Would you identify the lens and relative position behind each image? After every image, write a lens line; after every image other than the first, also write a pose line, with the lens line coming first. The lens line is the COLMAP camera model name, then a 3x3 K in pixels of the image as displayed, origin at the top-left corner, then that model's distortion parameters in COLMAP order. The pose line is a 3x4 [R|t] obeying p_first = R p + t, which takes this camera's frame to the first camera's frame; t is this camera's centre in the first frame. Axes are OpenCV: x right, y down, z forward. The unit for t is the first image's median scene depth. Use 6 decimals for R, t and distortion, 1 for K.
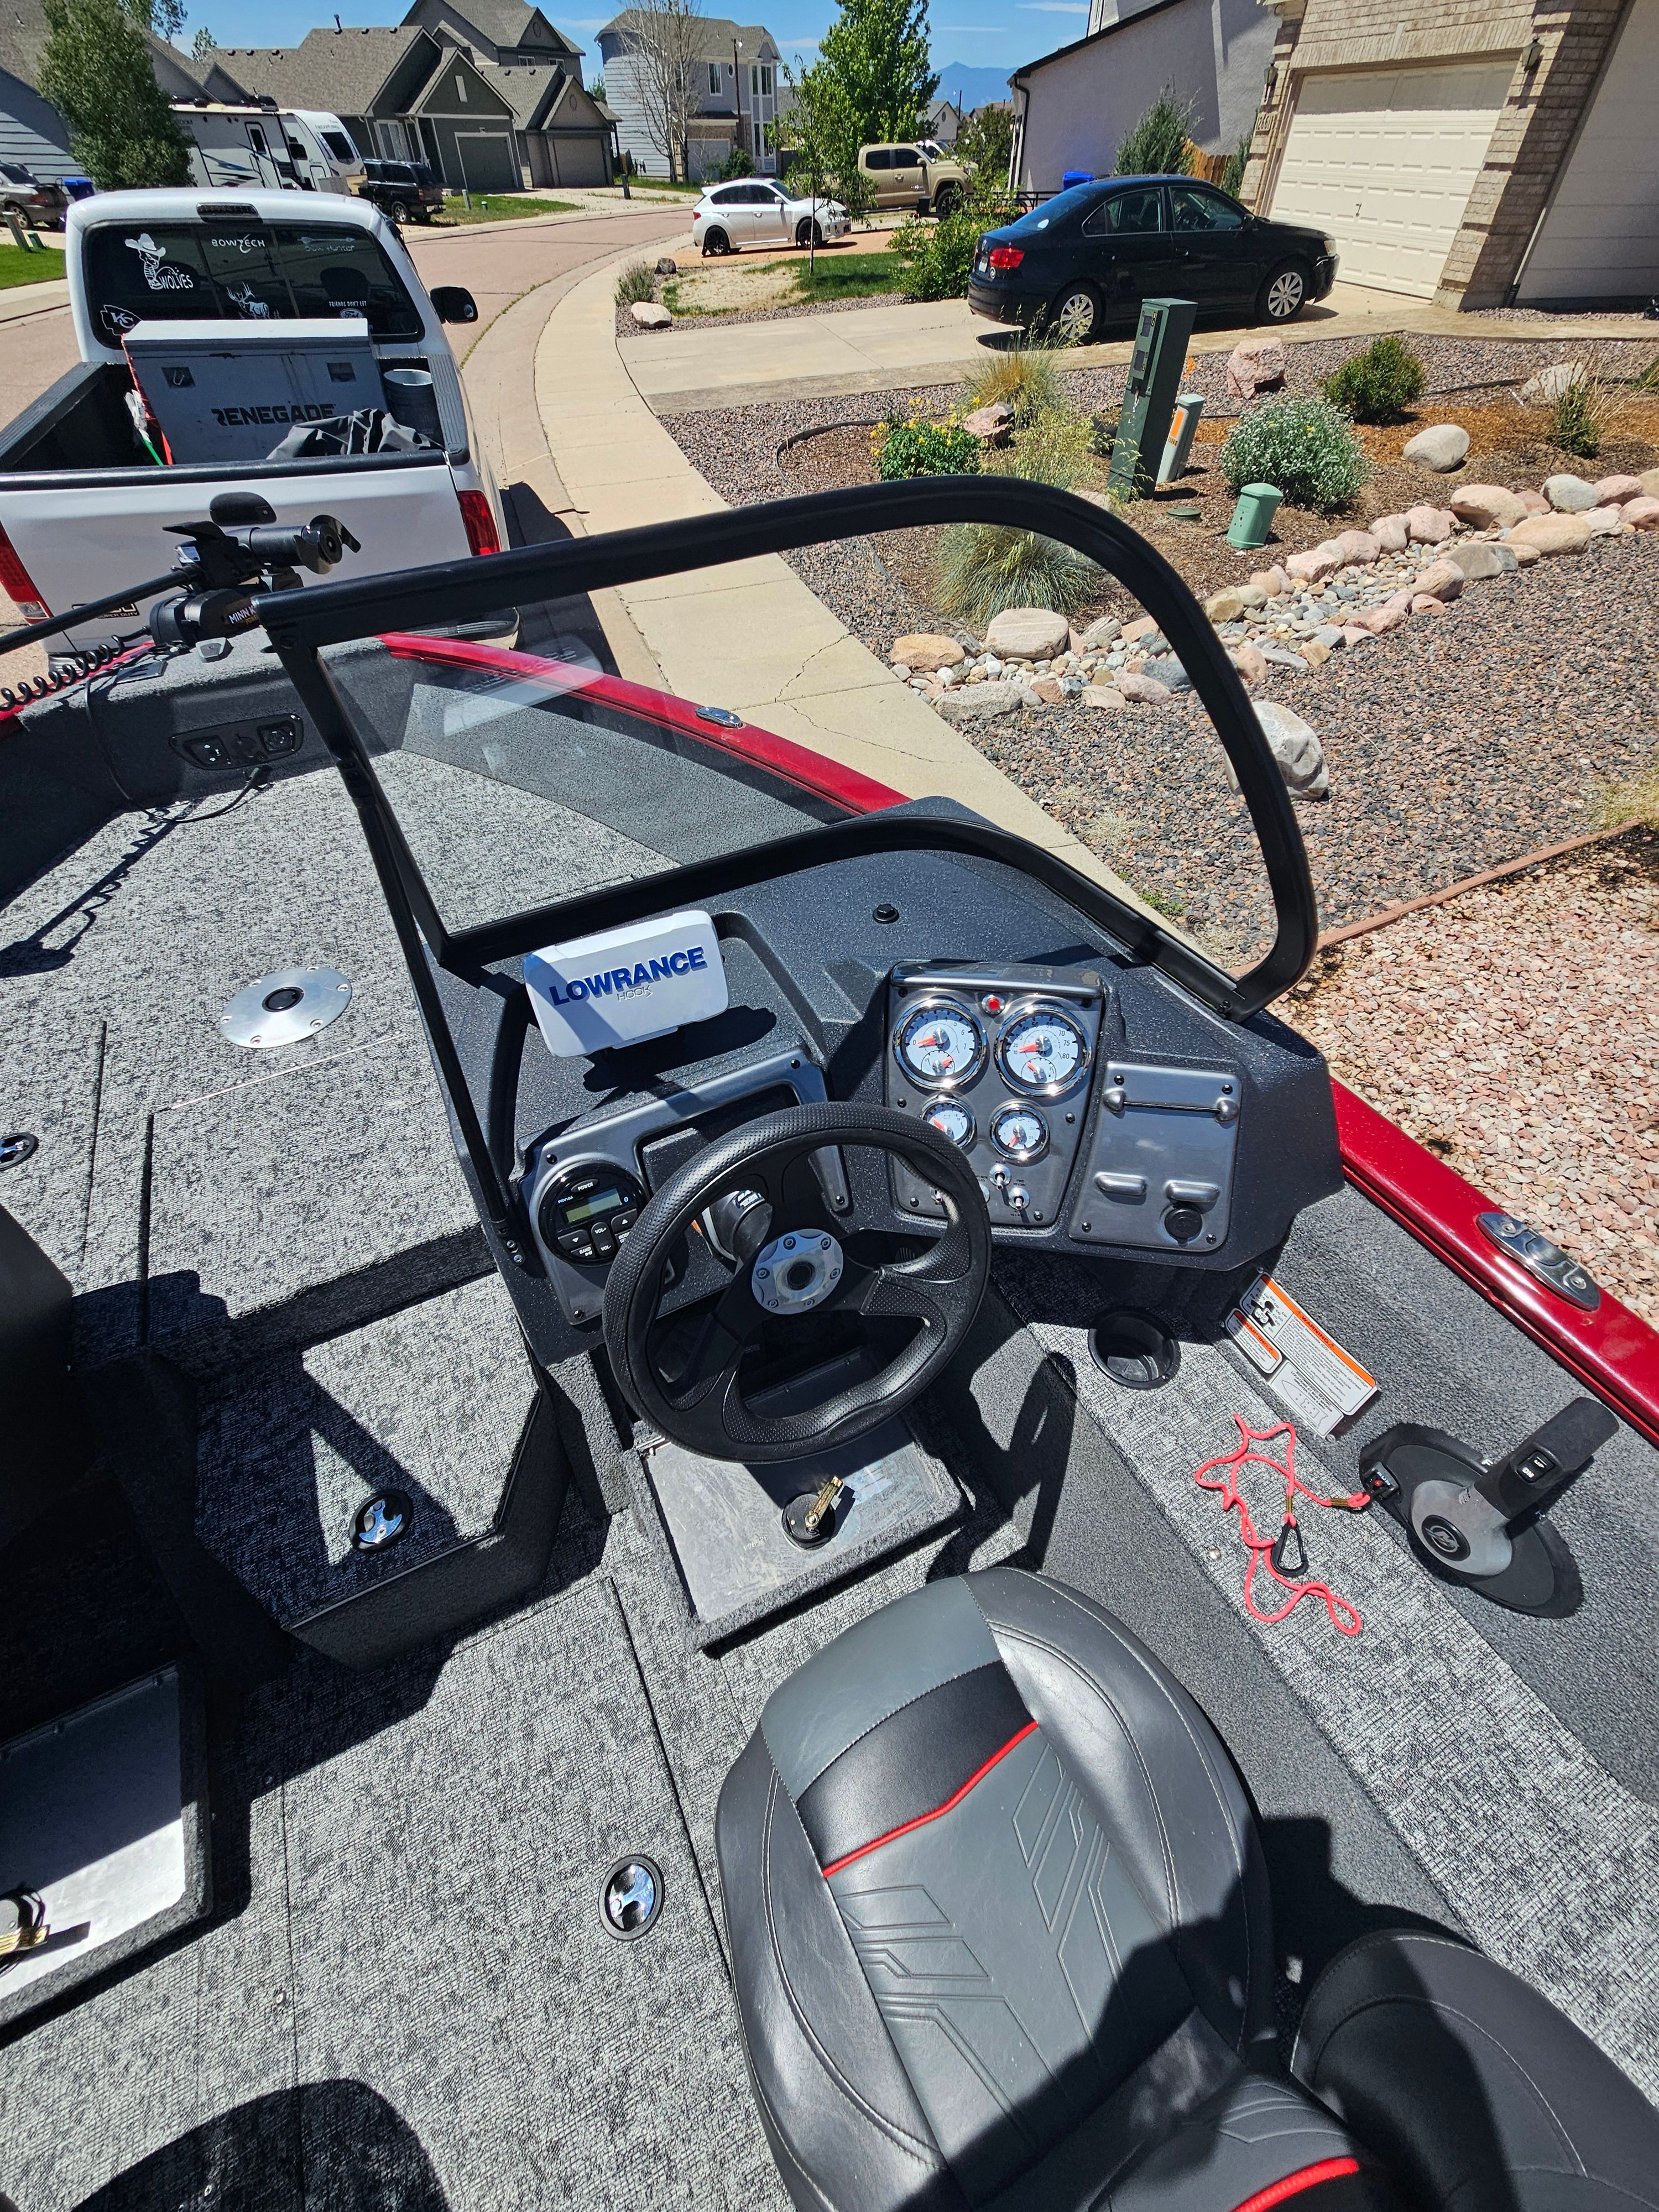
lens RADIAL K [[895.2, 0, 823.8], [0, 895.2, 1092.5], [0, 0, 1]] dist [-0.000130, 0.002633]
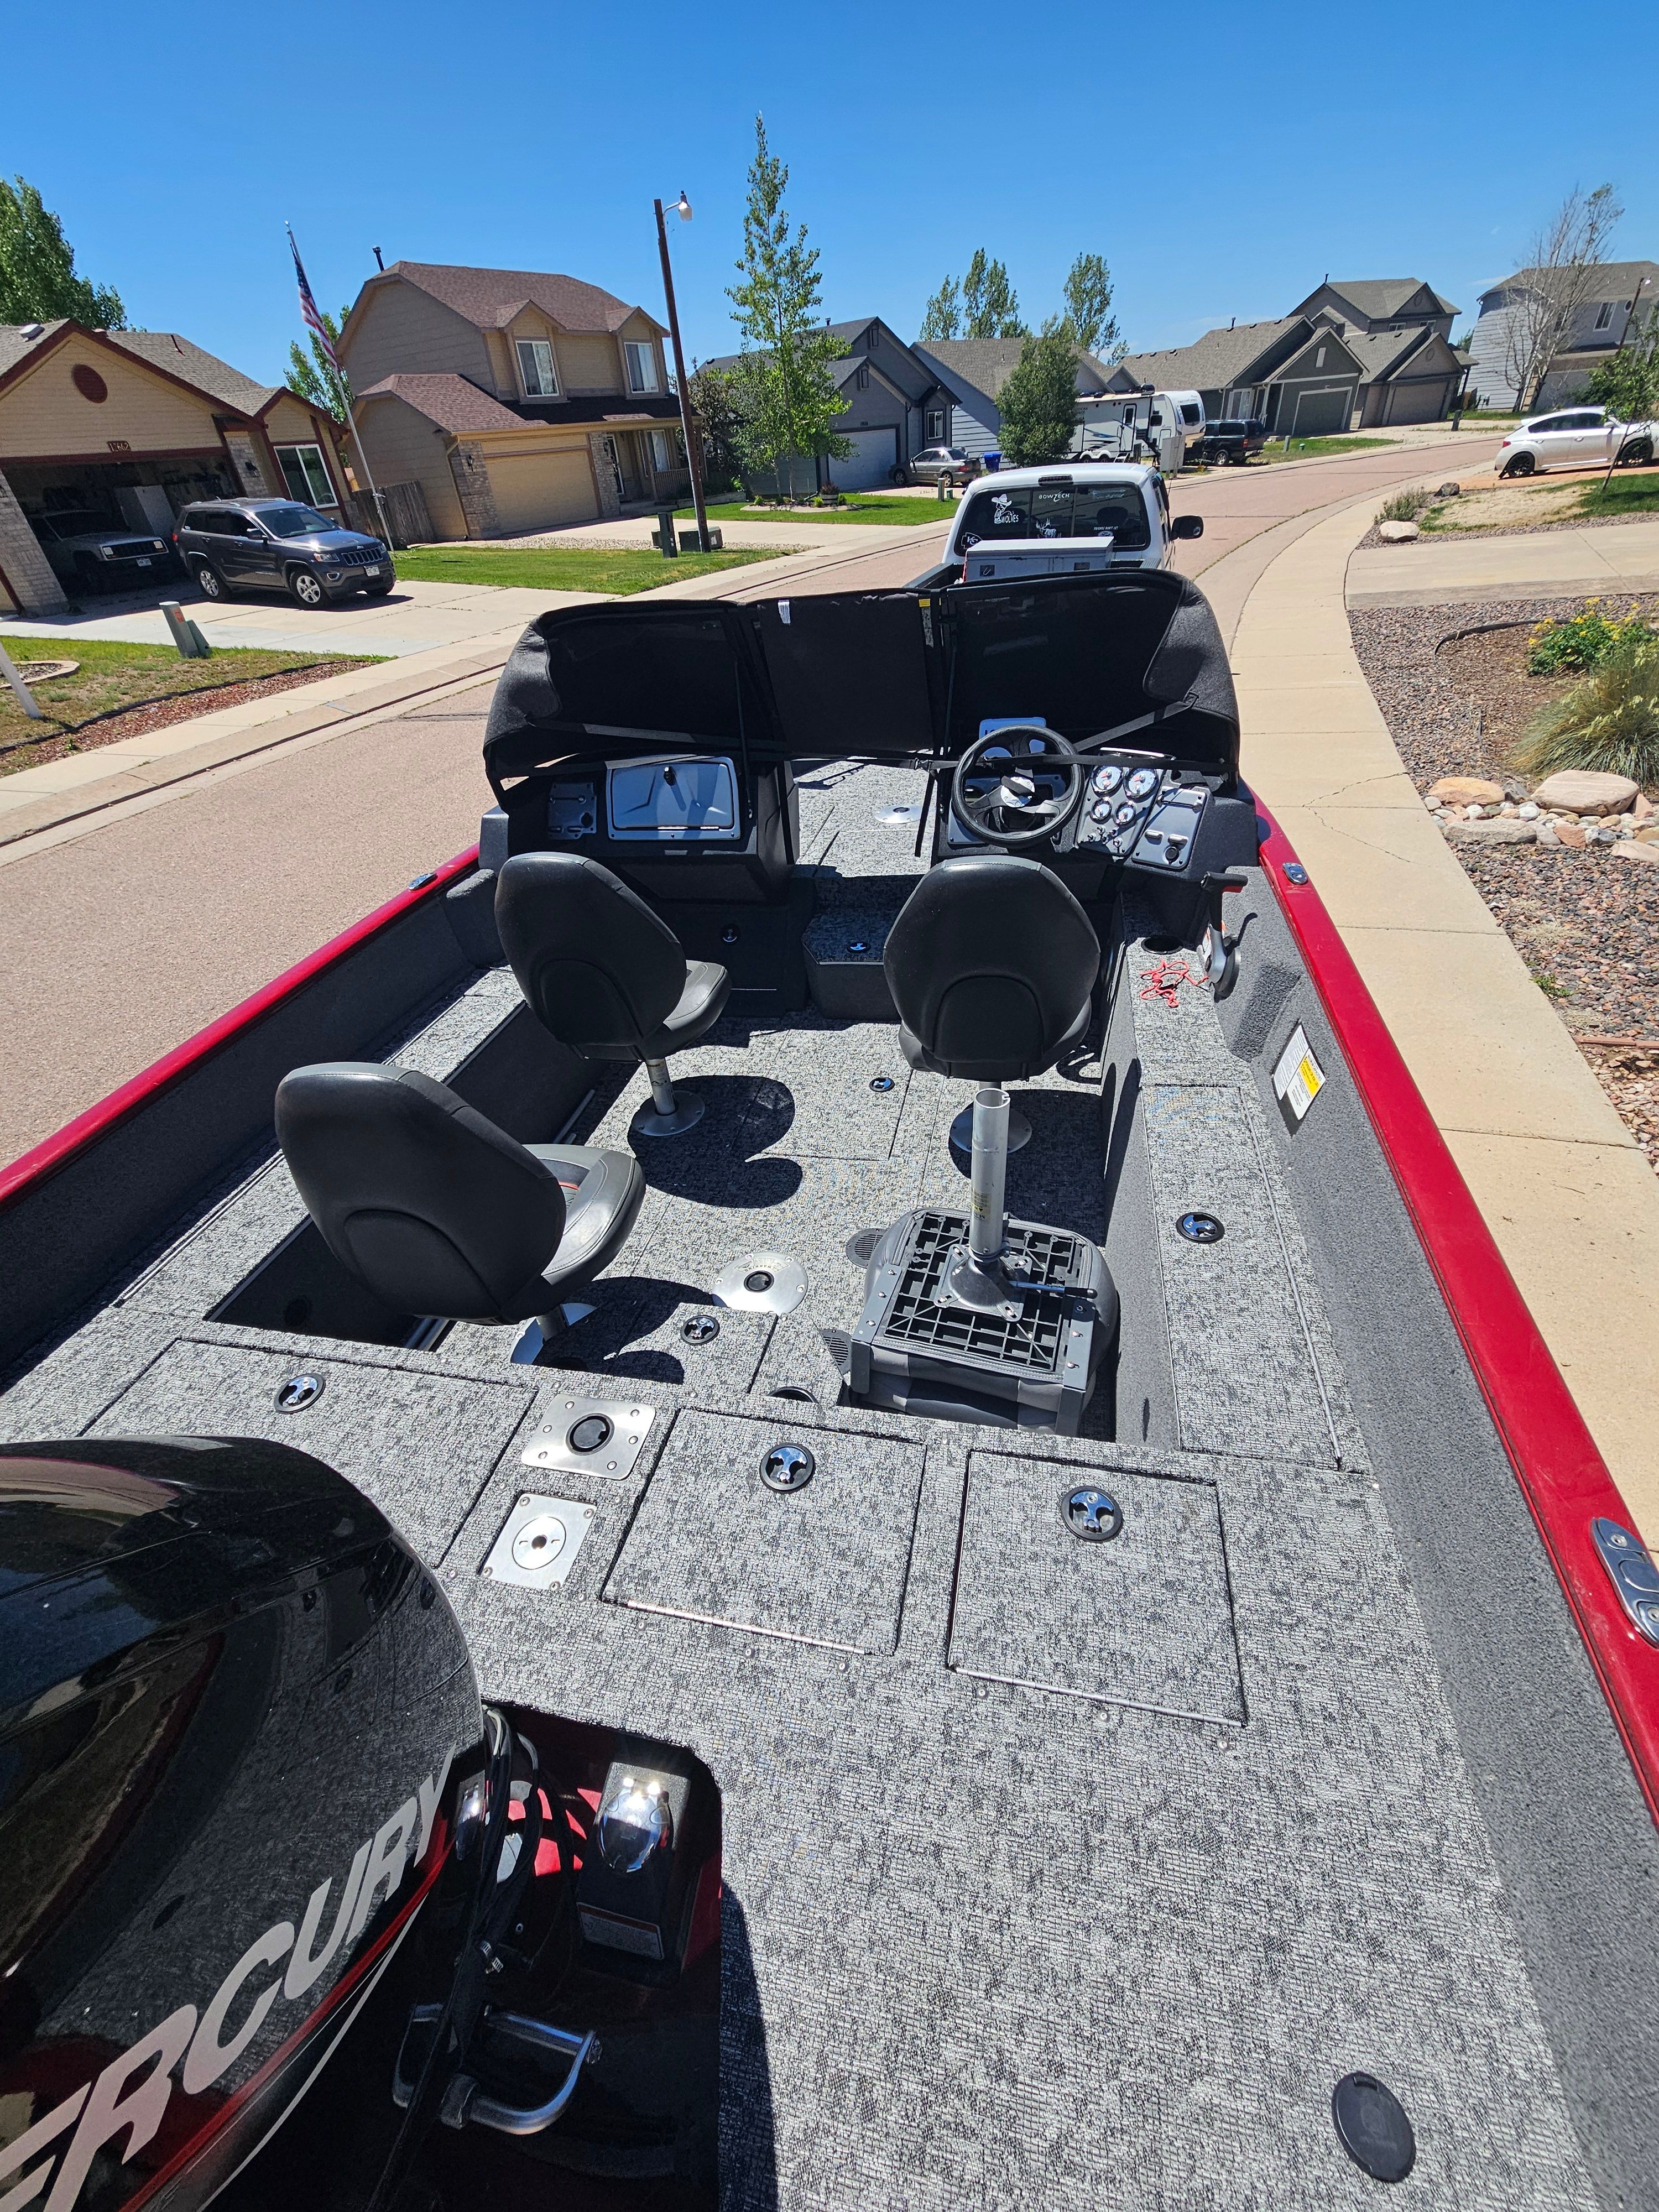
lens RADIAL K [[888.9, 0, 829.5], [0, 888.9, 1106.0], [0, 0, 1]] dist [-0.003942, 0.000554]
pose [[0.778154, 0.328250, -0.535470, 0.212064], [-0.400916, 0.915870, -0.021178, 0.214258], [0.483469, 0.231158, 0.844289, -0.242828]]
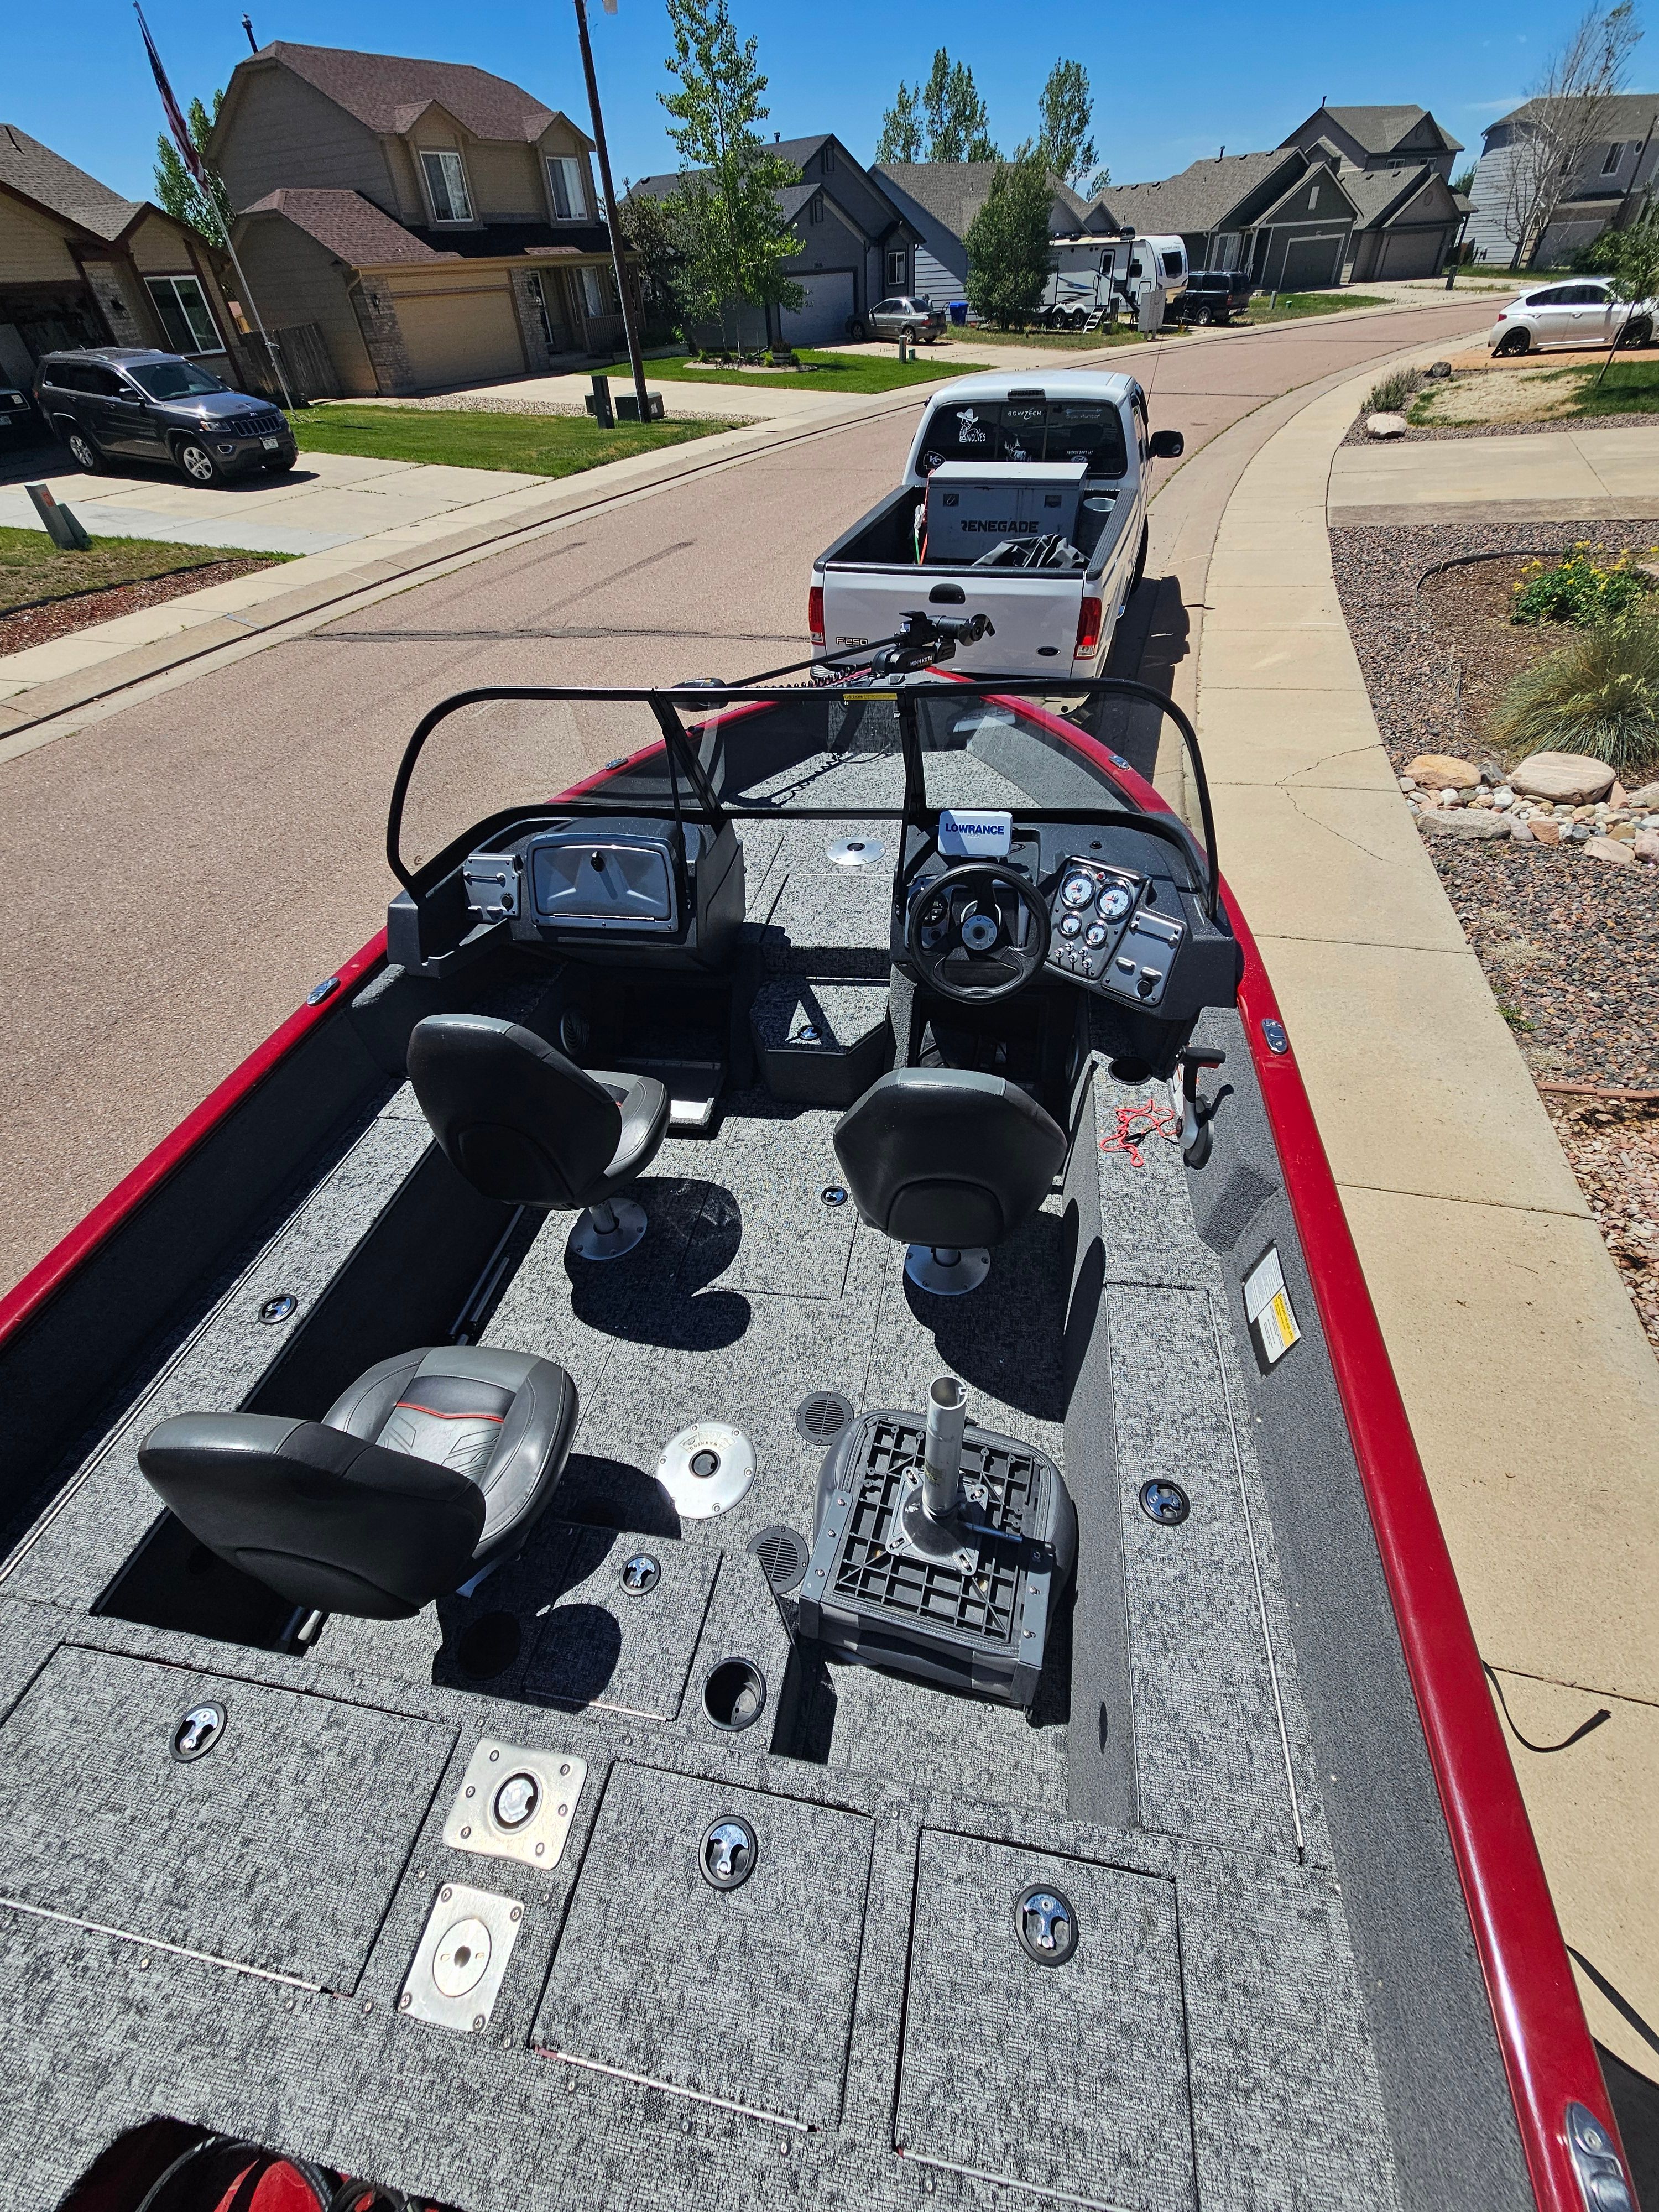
lens RADIAL K [[891.2, 0, 831.0], [0, 891.2, 1104.5], [0, 0, 1]] dist [-0.001852, -0.000103]
pose [[0.804265, 0.375319, -0.460753, 0.161208], [-0.393552, 0.917325, 0.060268, 0.105381], [0.445280, 0.132859, 0.885480, -0.237416]]
